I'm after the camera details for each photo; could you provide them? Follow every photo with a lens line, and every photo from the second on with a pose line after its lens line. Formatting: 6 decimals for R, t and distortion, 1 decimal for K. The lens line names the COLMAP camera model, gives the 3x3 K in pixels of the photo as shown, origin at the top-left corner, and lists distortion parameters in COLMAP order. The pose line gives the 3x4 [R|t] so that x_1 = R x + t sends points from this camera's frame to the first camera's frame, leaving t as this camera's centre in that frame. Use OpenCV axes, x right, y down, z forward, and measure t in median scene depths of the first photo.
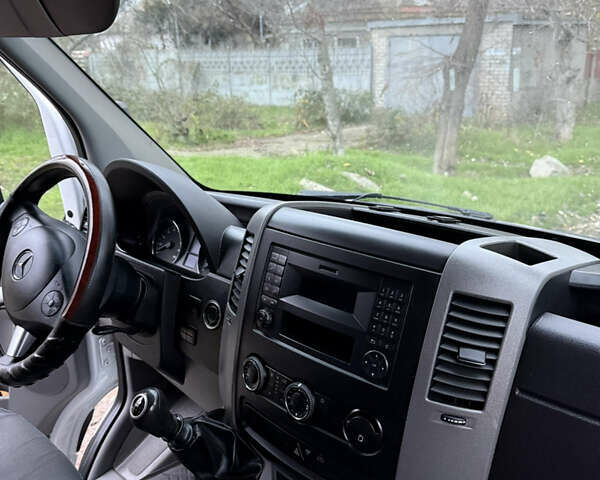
lens RADIAL K [[571.7, 0, 298.2], [0, 571.7, 240.7], [0, 0, 1]] dist [0.111460, -0.194022]
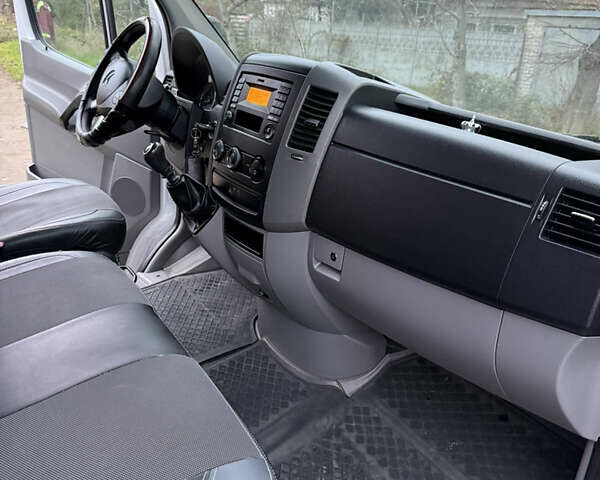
lens RADIAL K [[571.7, 0, 298.2], [0, 571.7, 240.7], [0, 0, 1]] dist [0.111460, -0.194022]
pose [[0.961864, 0.171637, -0.212974, 0.027922], [-0.165449, 0.985113, 0.046685, 0.019280], [0.217817, -0.009668, 0.975942, -0.029604]]
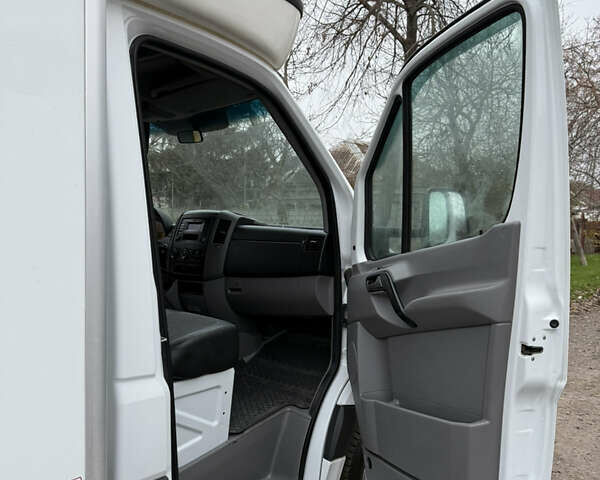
lens RADIAL K [[571.7, 0, 298.2], [0, 571.7, 240.7], [0, 0, 1]] dist [0.111460, -0.194022]
pose [[0.999166, 0.035221, 0.020667, 0.031743], [-0.028122, 0.960415, -0.277150, 0.058568], [-0.029611, 0.276337, 0.960604, -0.129288]]
